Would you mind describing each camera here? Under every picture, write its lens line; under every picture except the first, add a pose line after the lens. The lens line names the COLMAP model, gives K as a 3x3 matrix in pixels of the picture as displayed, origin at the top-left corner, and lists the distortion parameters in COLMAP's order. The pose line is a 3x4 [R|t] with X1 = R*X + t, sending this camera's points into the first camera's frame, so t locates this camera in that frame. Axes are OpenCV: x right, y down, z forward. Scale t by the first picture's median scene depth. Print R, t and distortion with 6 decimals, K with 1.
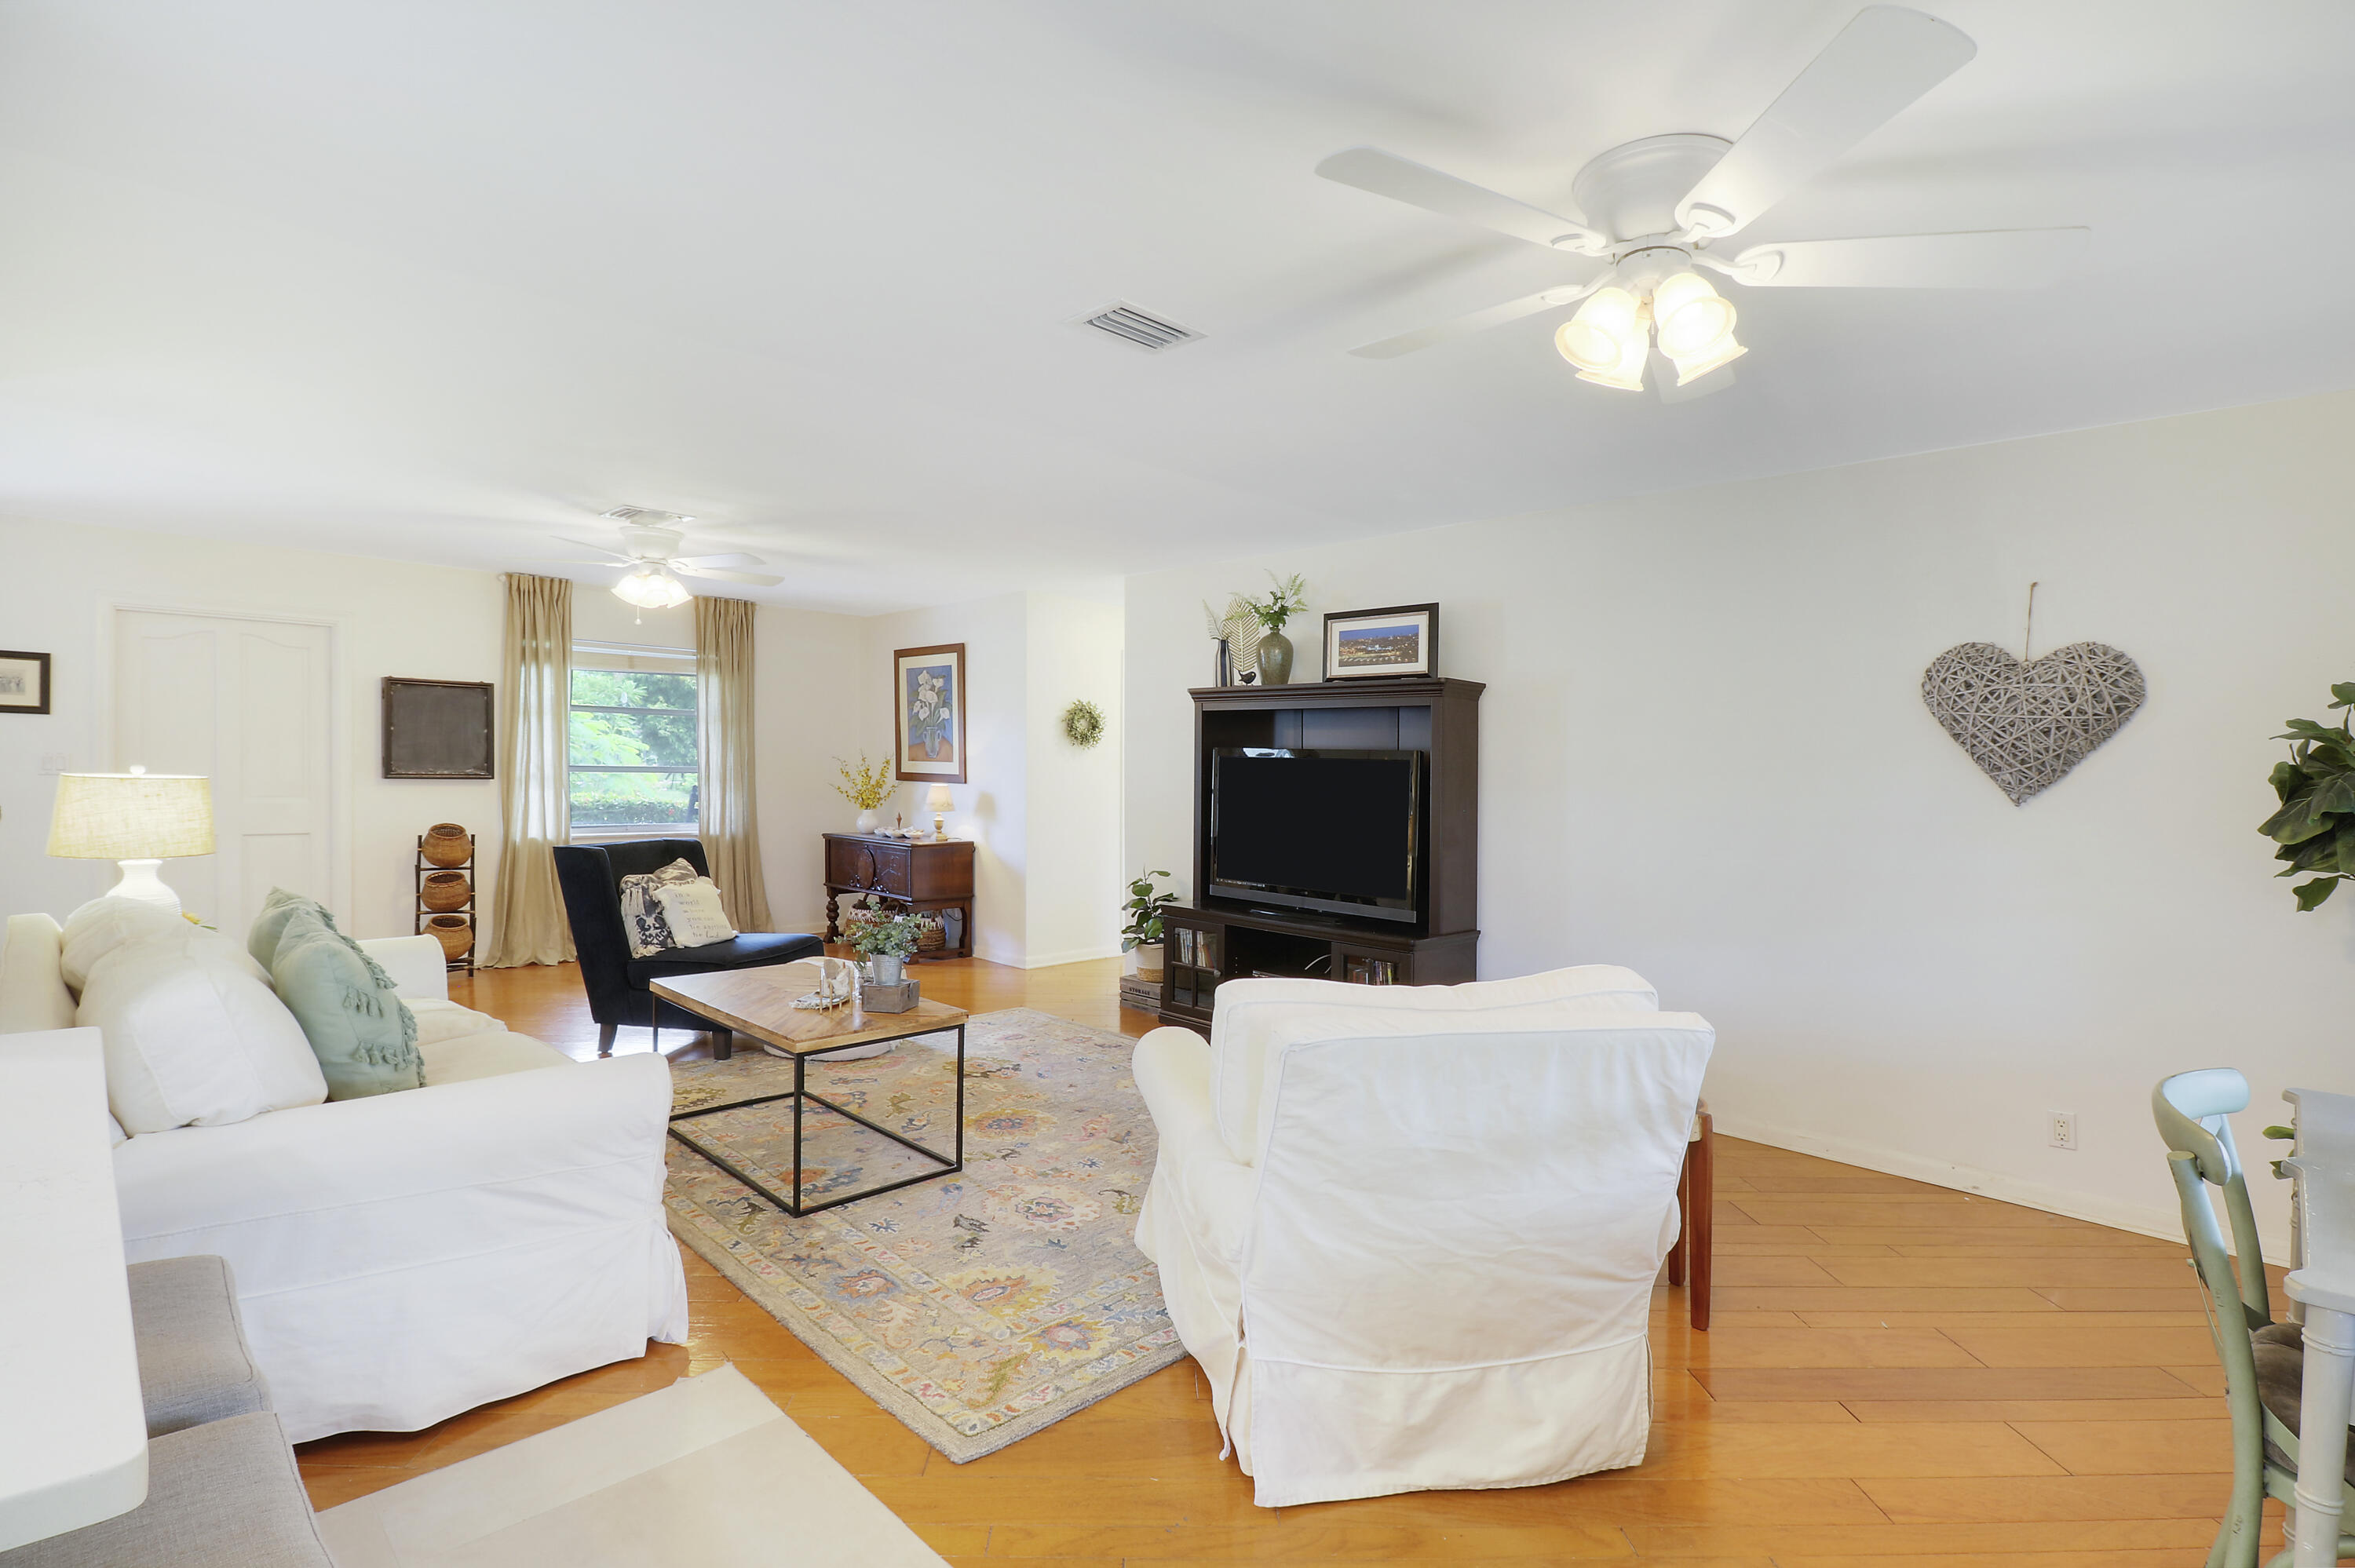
lens RADIAL K [[1109.0, 0, 1176.4], [0, 1109.0, 805.6], [0, 0, 1]] dist [-0.000965, -0.000143]
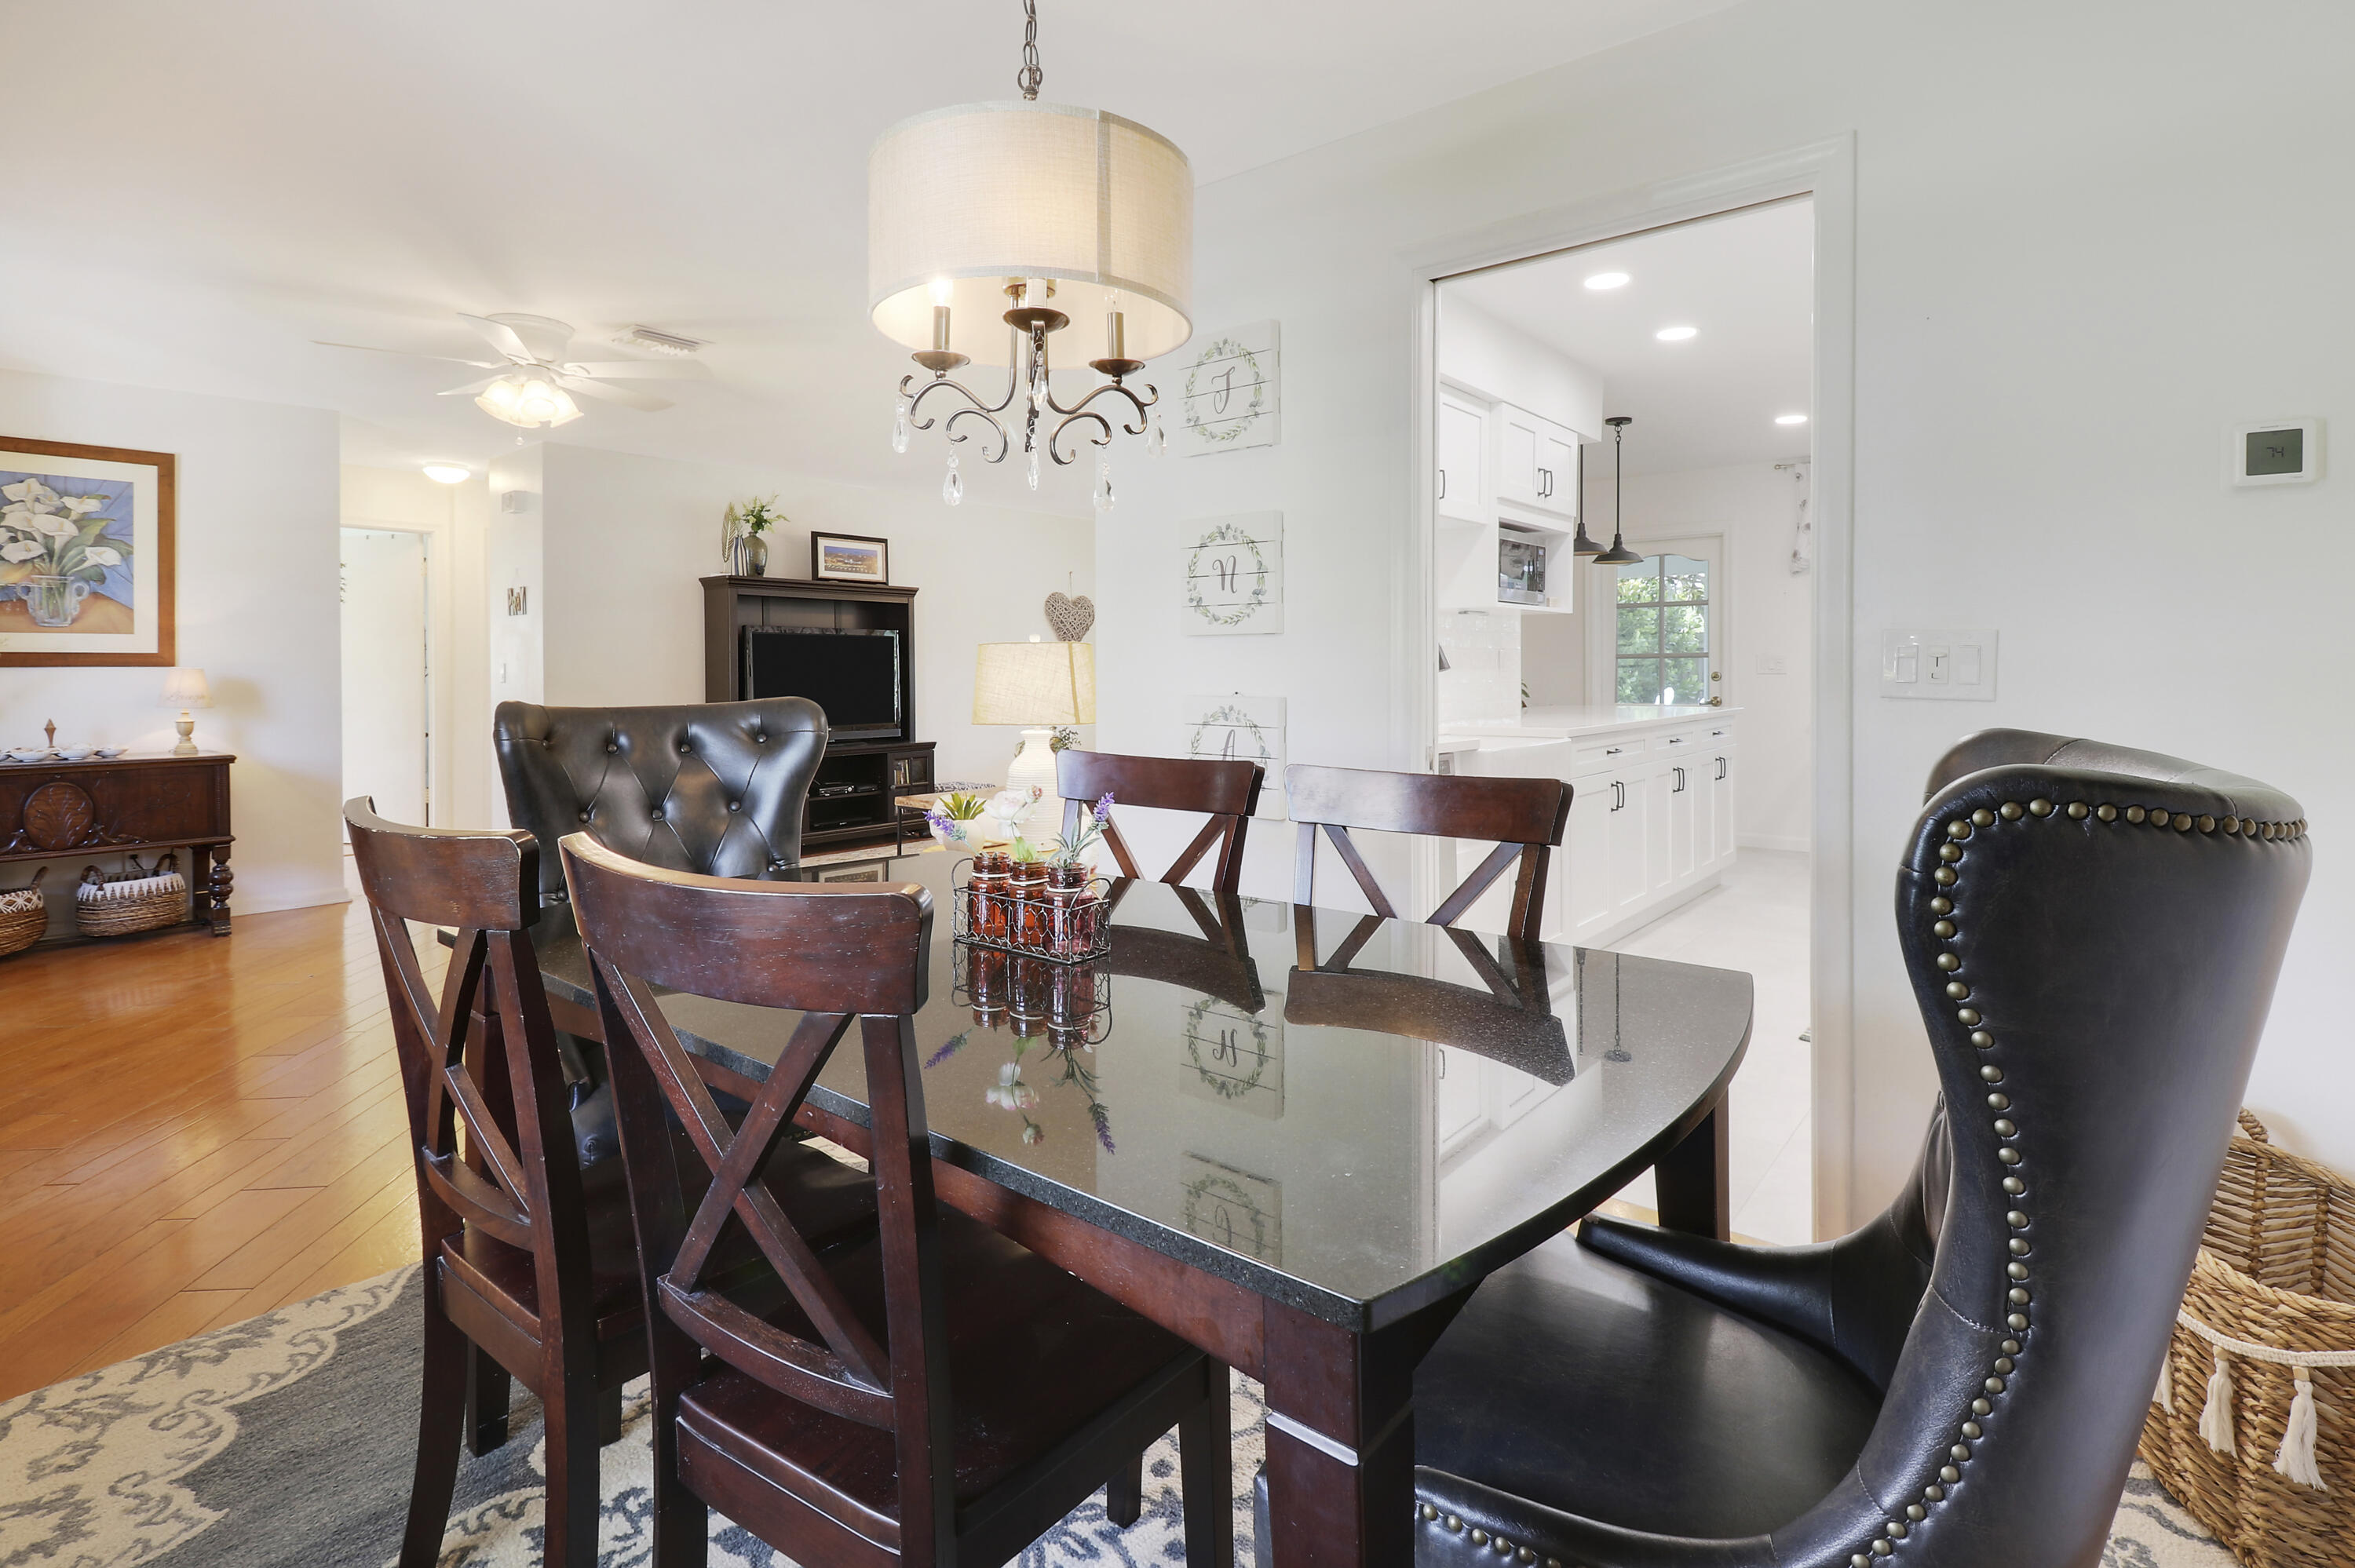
lens RADIAL K [[1160.2, 0, 1150.5], [0, 1160.2, 682.3], [0, 0, 1]] dist [-0.001908, -0.005357]
pose [[-0.086457, -0.029652, 0.995814, -1.362259], [0.041881, 0.998565, 0.033370, -0.013500], [-0.995375, 0.044590, -0.085091, 0.702045]]
